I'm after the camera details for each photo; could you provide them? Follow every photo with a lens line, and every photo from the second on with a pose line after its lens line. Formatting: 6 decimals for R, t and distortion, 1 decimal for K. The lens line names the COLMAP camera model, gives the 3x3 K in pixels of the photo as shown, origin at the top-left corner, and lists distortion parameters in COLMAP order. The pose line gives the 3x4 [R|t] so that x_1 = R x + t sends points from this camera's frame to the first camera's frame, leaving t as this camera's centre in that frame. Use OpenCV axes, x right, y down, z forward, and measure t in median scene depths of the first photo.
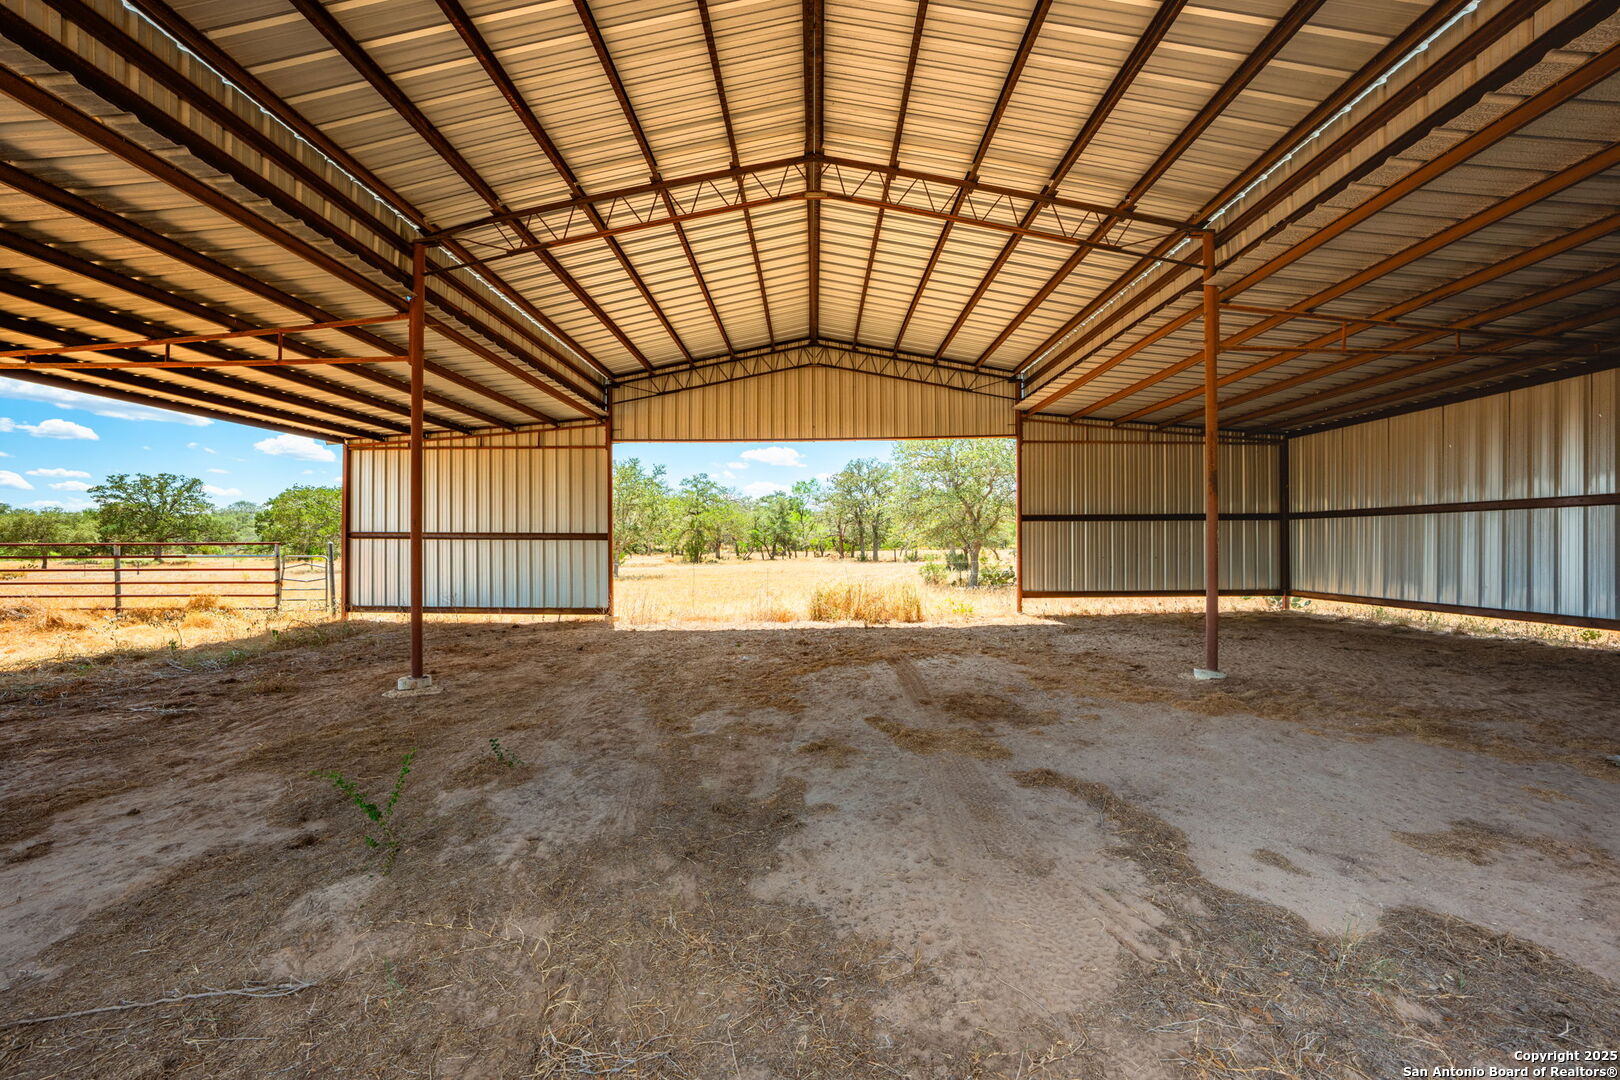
lens RADIAL K [[548.1, 0, 810.0], [0, 548.1, 540.0], [0, 0, 1]] dist [-0.029868, 0.000034]
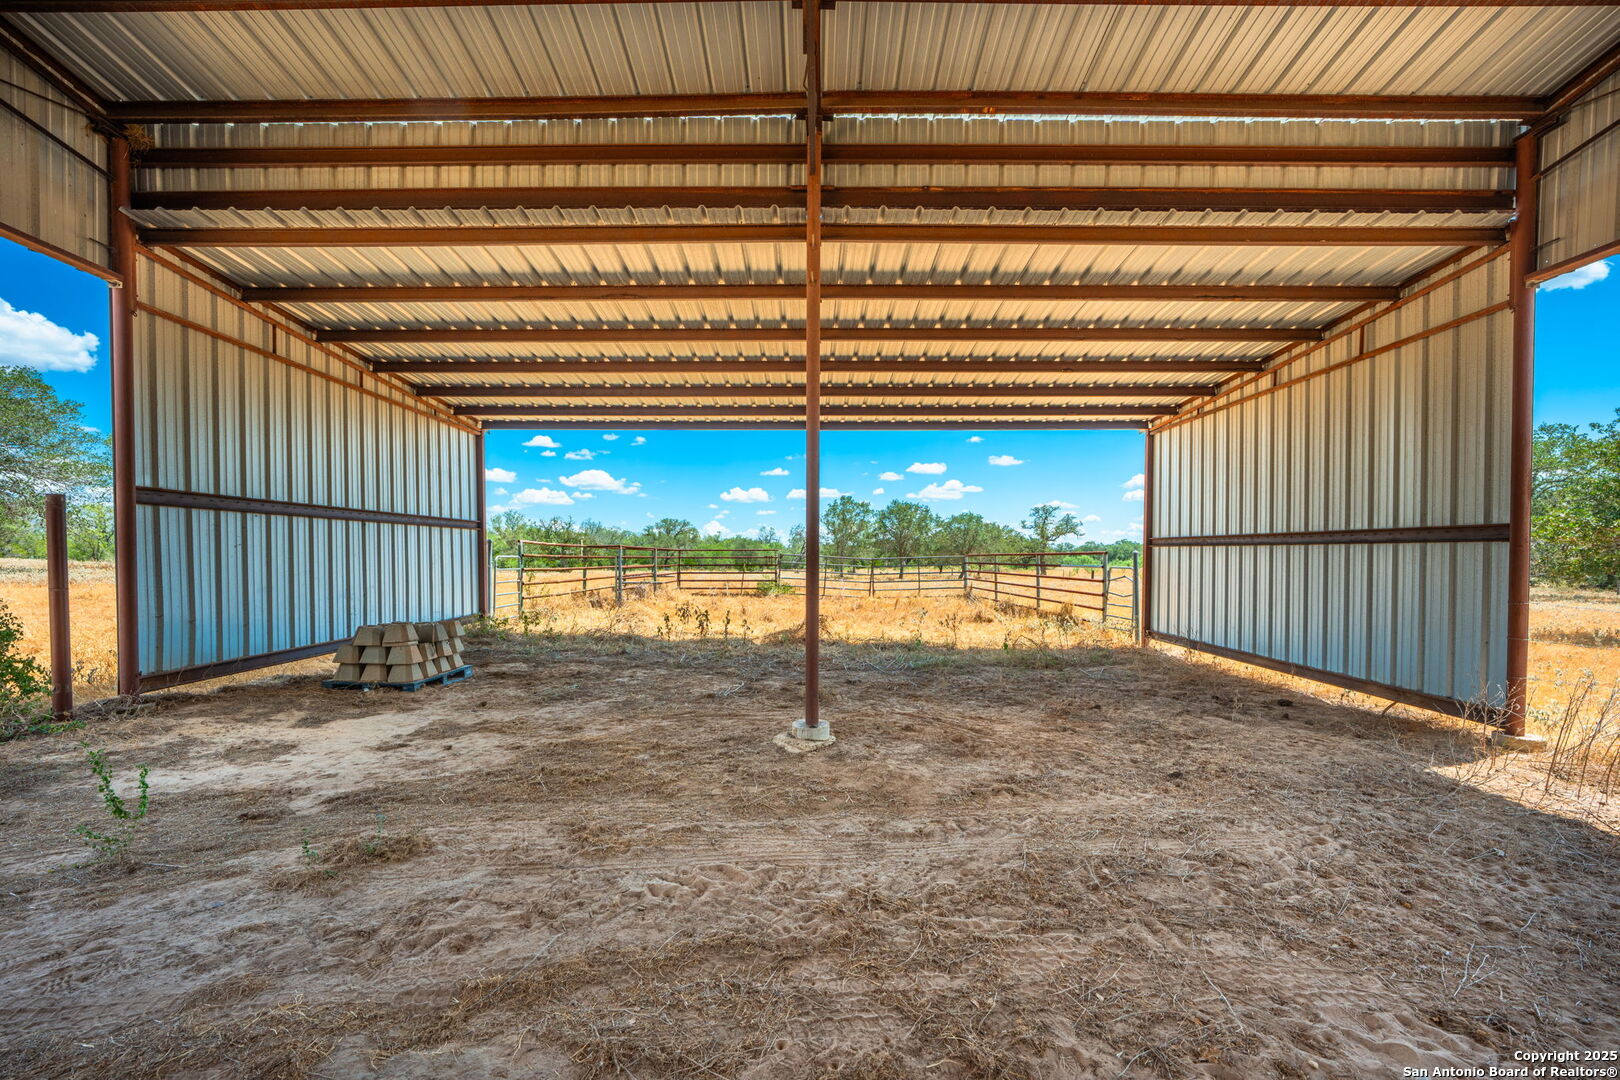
lens RADIAL K [[625.6, 0, 807.8], [0, 625.6, 561.5], [0, 0, 1]] dist [-0.001779, -0.000316]
pose [[-0.003165, 0.011684, -0.999927, 0.073291], [0.001517, 0.999931, 0.011679, 0.008393], [0.999994, -0.001480, -0.003182, 0.496841]]
